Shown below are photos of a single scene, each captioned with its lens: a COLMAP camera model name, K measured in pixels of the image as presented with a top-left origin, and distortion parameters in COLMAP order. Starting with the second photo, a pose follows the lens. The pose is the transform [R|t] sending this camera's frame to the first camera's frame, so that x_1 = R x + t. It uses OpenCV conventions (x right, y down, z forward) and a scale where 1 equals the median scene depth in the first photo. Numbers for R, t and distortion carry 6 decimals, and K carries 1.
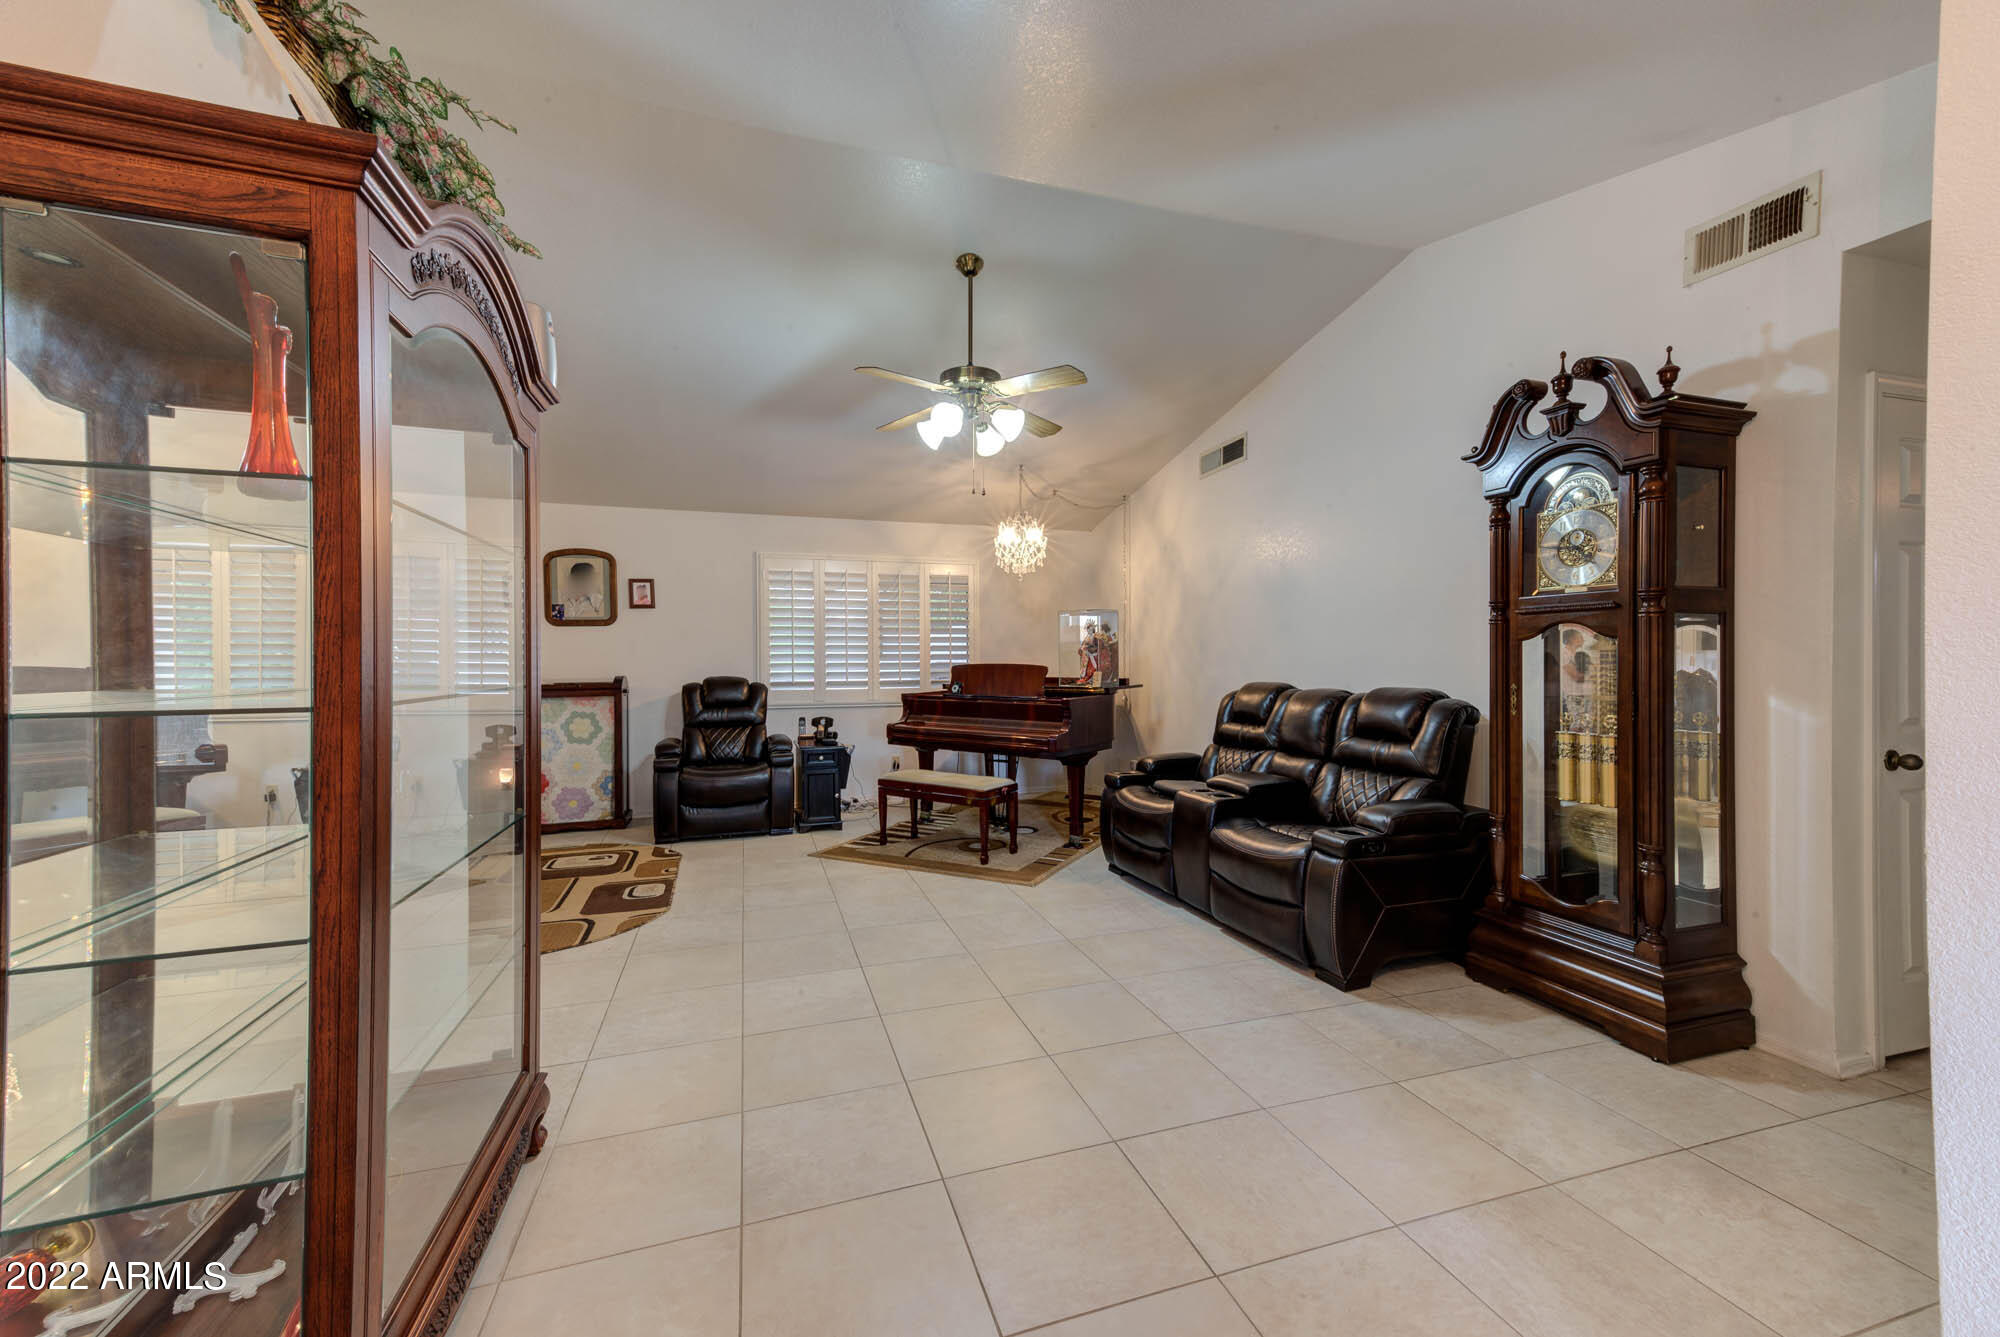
lens RADIAL K [[782.5, 0, 989.3], [0, 782.5, 657.9], [0, 0, 1]] dist [0.015669, 0.000172]
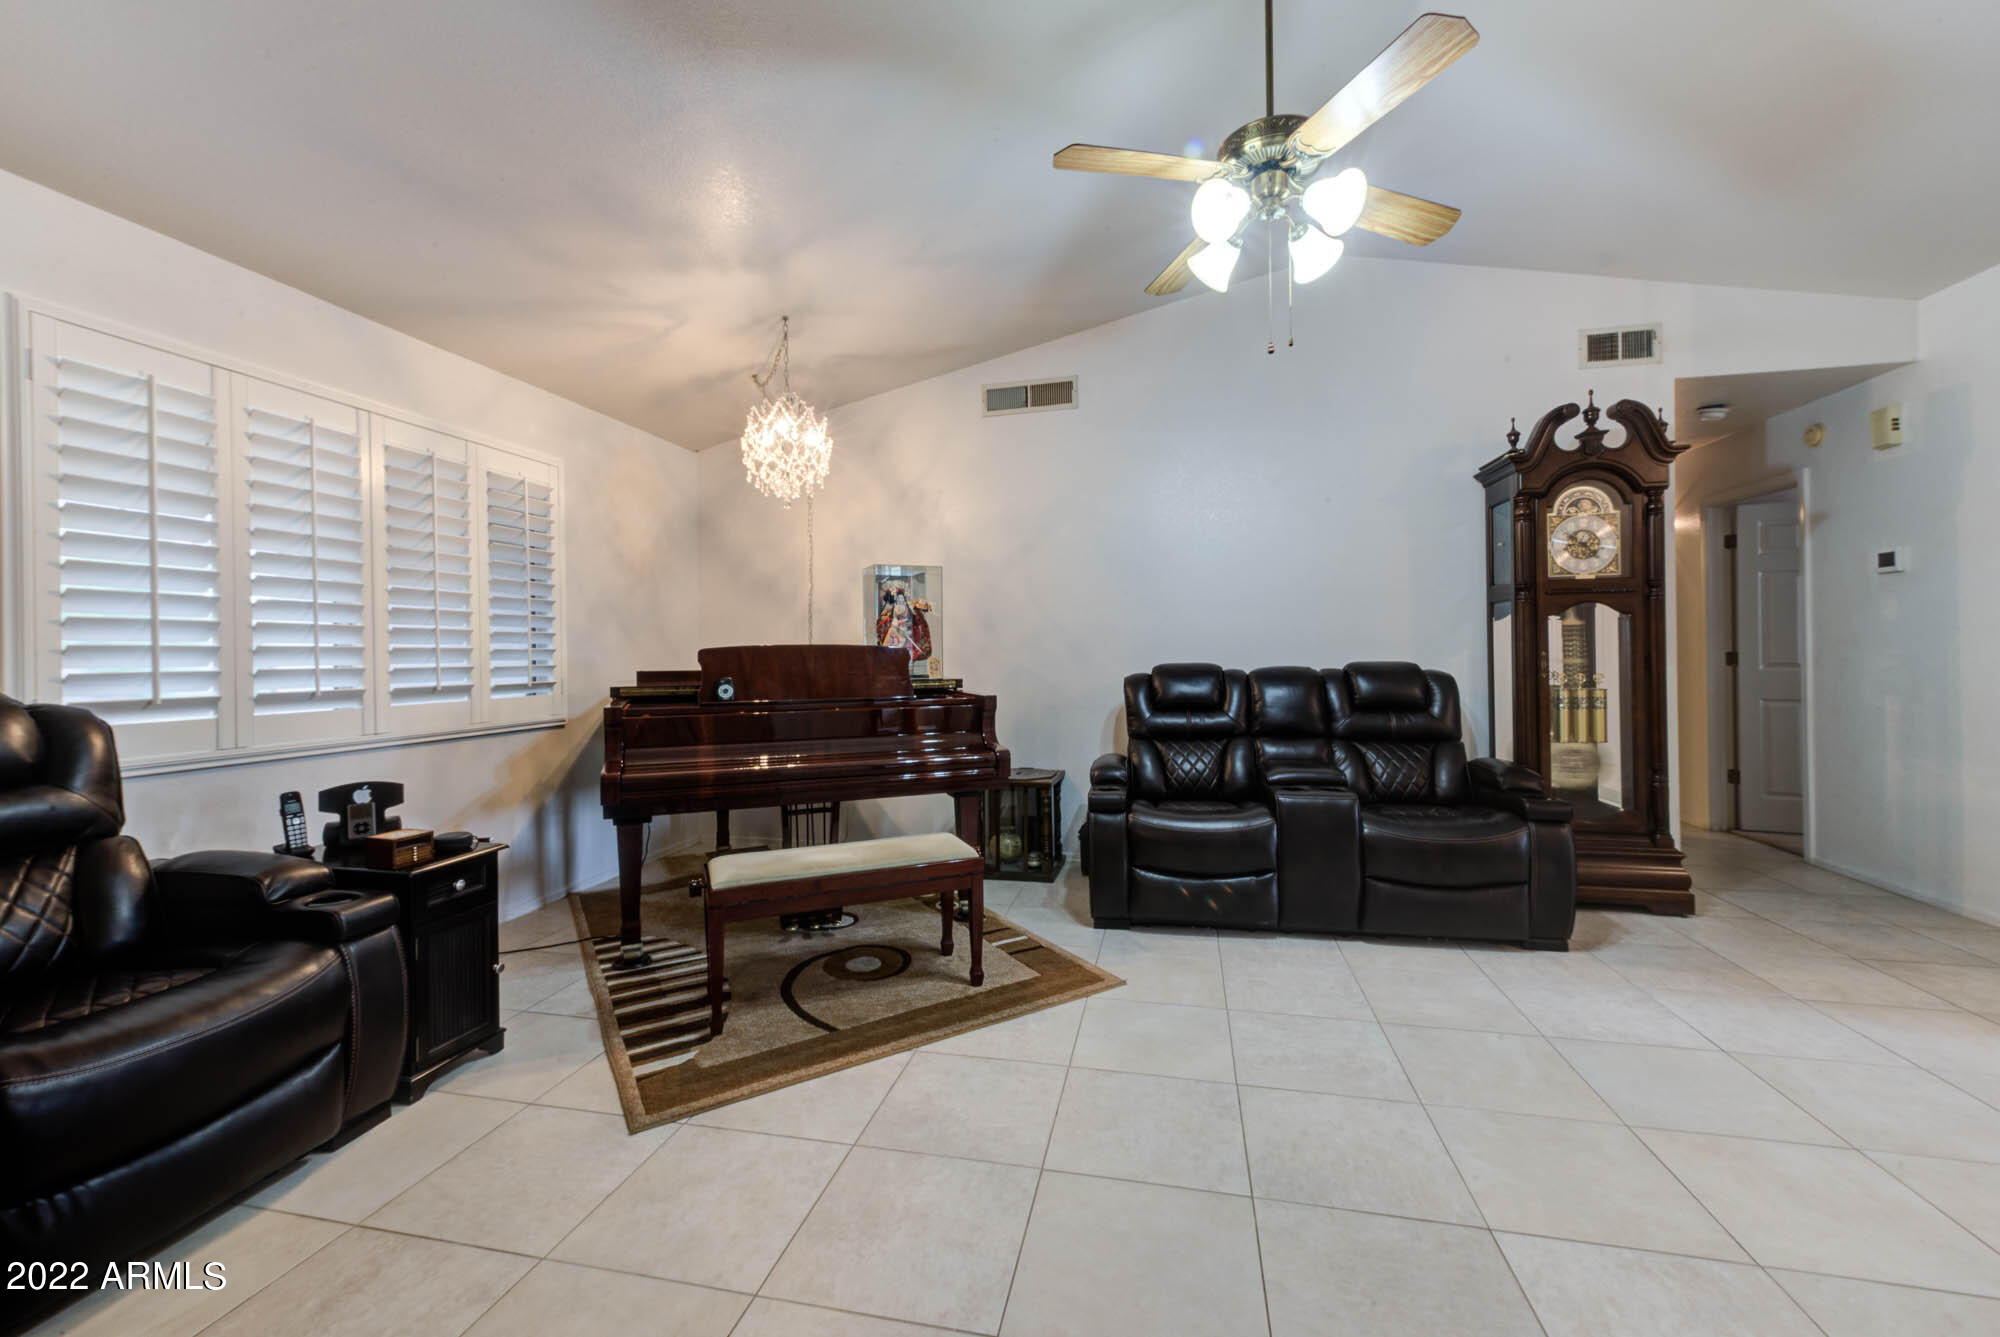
lens RADIAL K [[805.6, 0, 1000.5], [0, 805.6, 656.4], [0, 0, 1]] dist [0.007304, -0.000404]
pose [[0.502298, -0.001978, 0.864692, -0.430325], [0.008795, 0.999957, -0.002821, 0.018427], [-0.864650, 0.009021, 0.502294, 0.571894]]
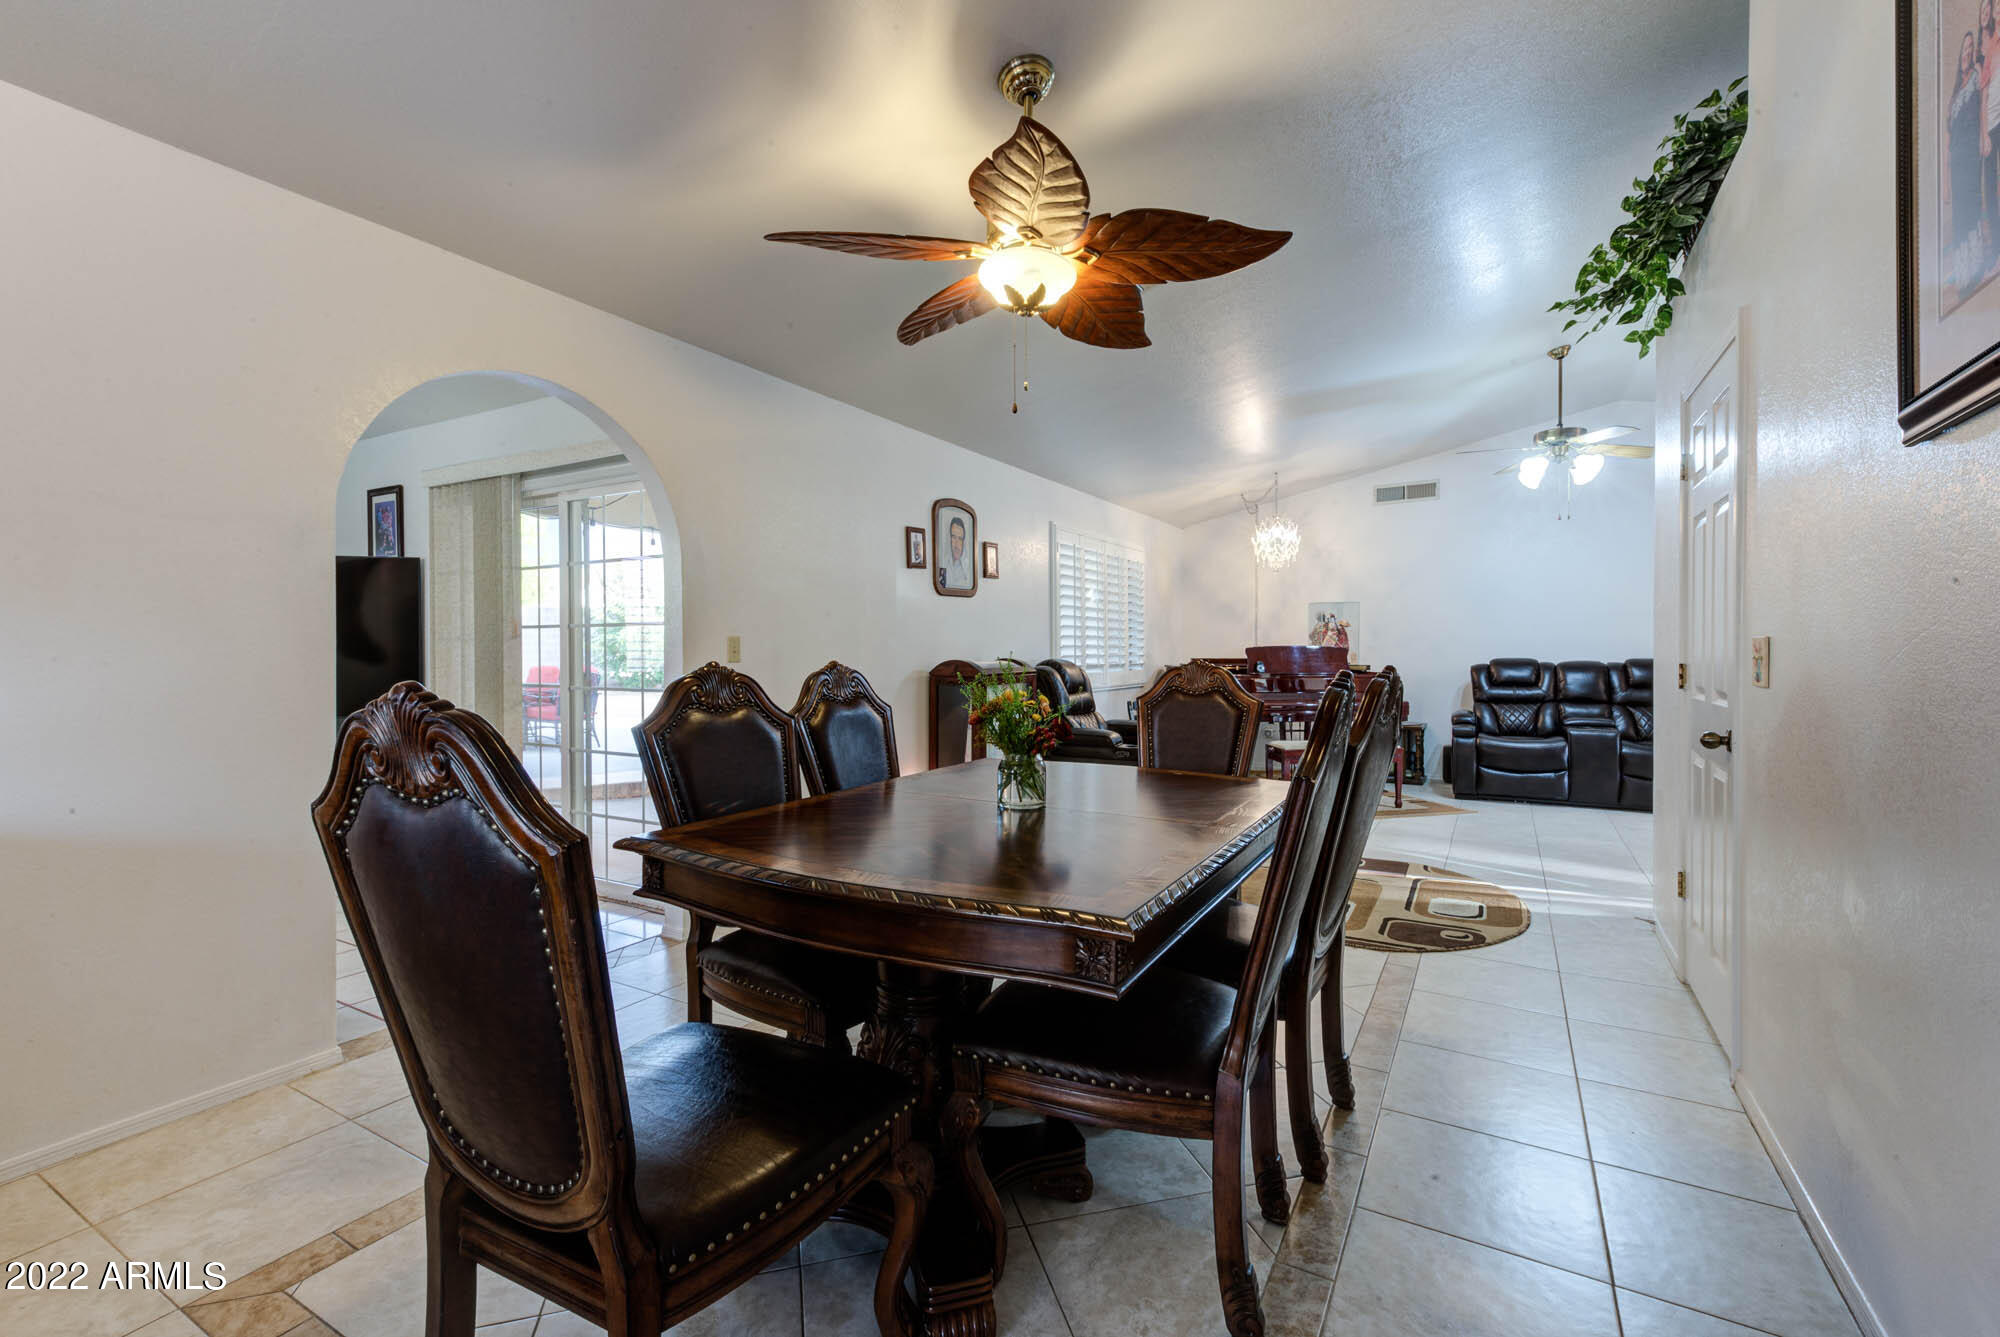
lens RADIAL K [[853.6, 0, 1007.6], [0, 853.6, 652.1], [0, 0, 1]] dist [0.010000, -0.001468]
pose [[0.736361, -0.001840, 0.676586, -1.134076], [-0.002189, 0.999985, 0.005102, 0.010580], [-0.676585, -0.005238, 0.736346, 0.362939]]
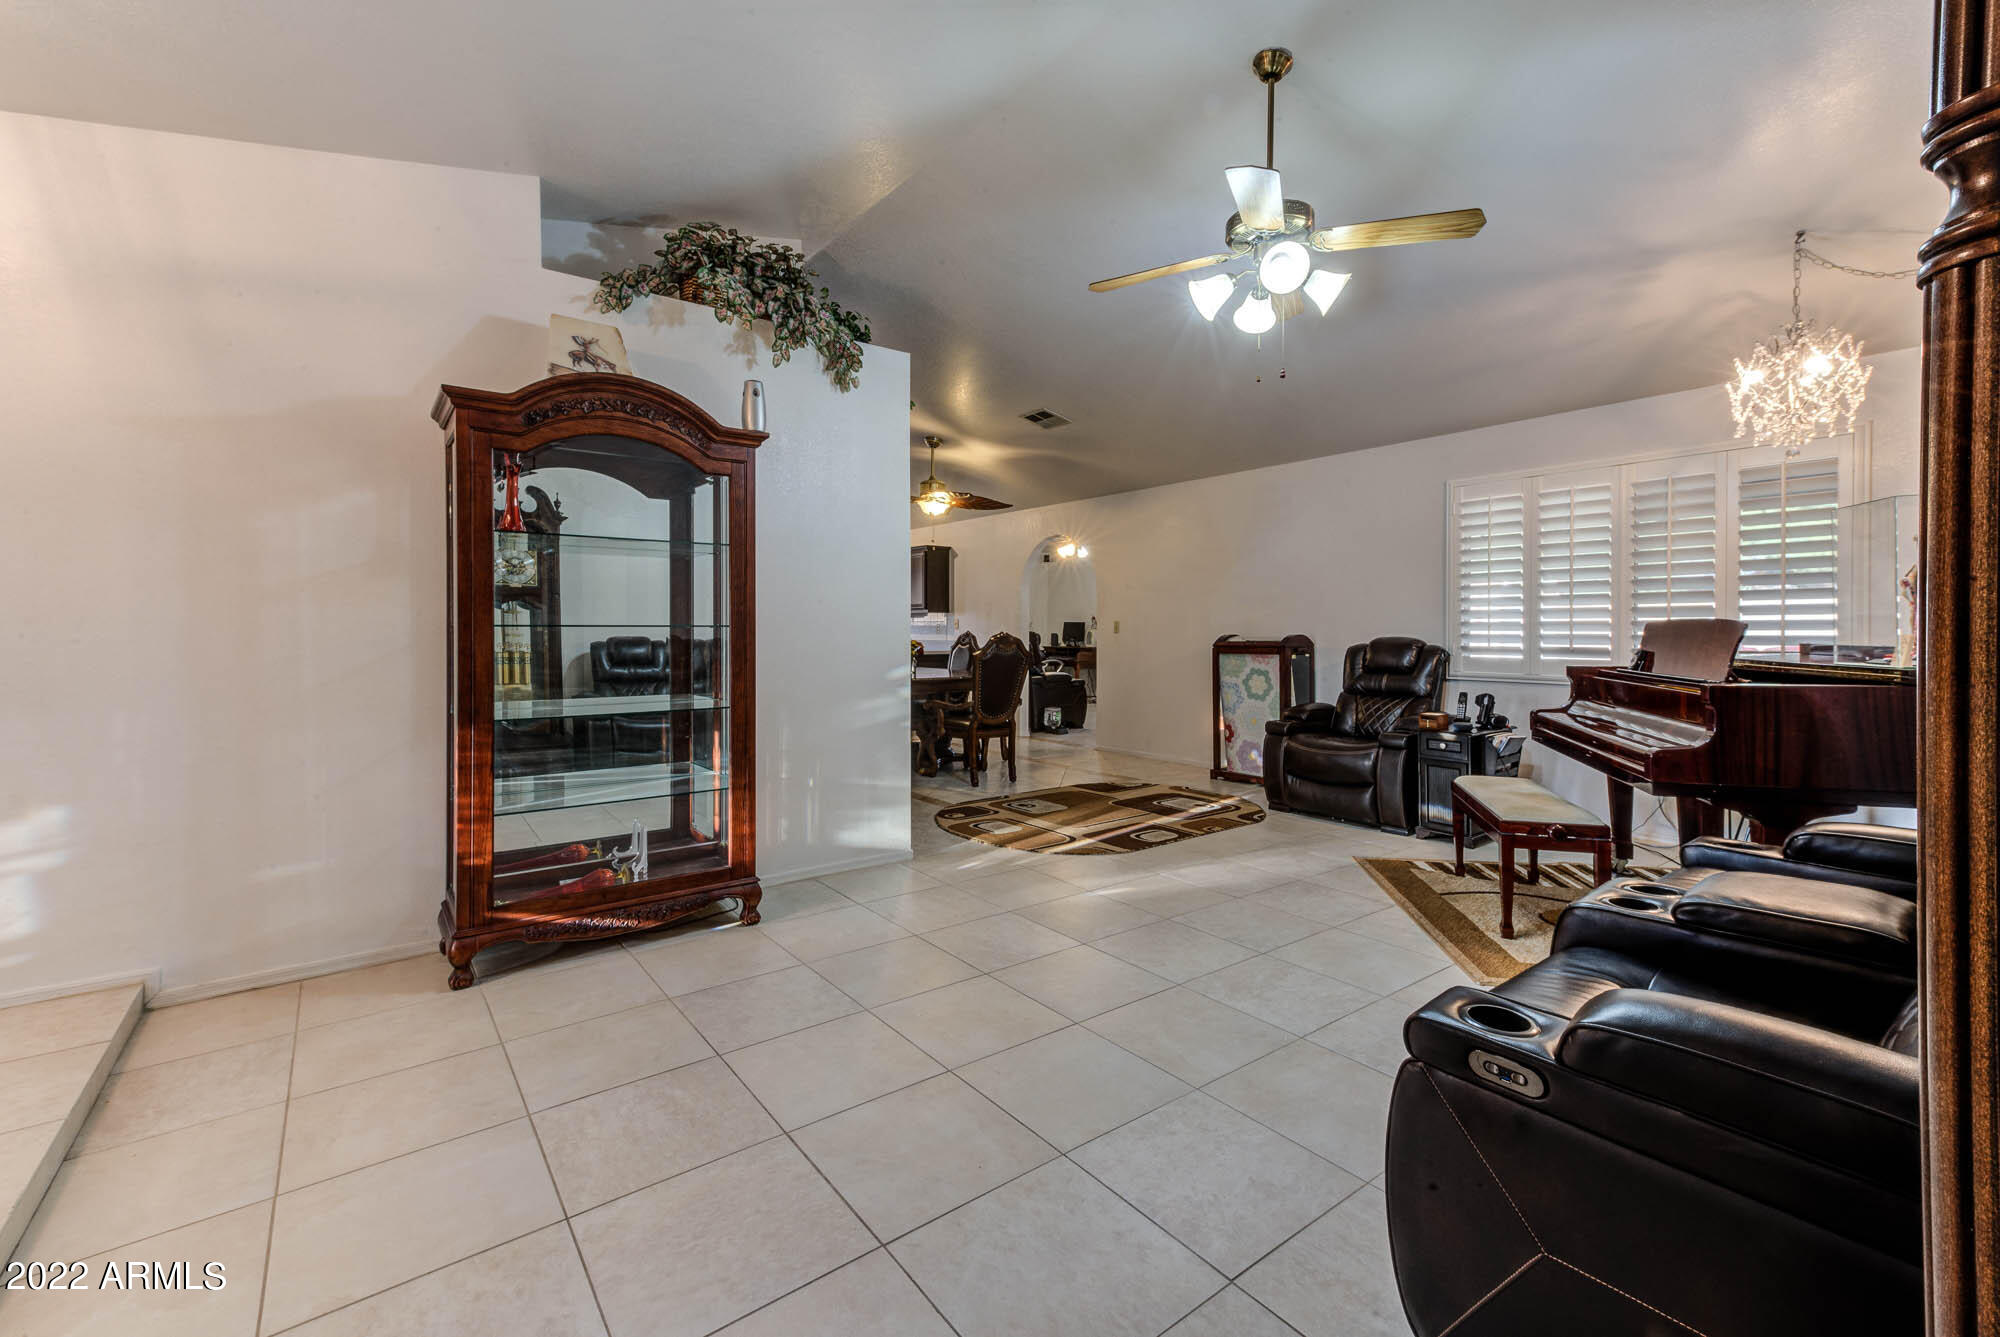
lens RADIAL K [[853.6, 0, 1005.8], [0, 853.6, 634.6], [0, 0, 1]] dist [0.010000, -0.001468]
pose [[0.340190, 0.012467, -0.940274, 0.413928], [-0.010923, 0.999897, 0.009306, 0.018833], [0.940293, 0.007105, 0.340291, 0.332902]]
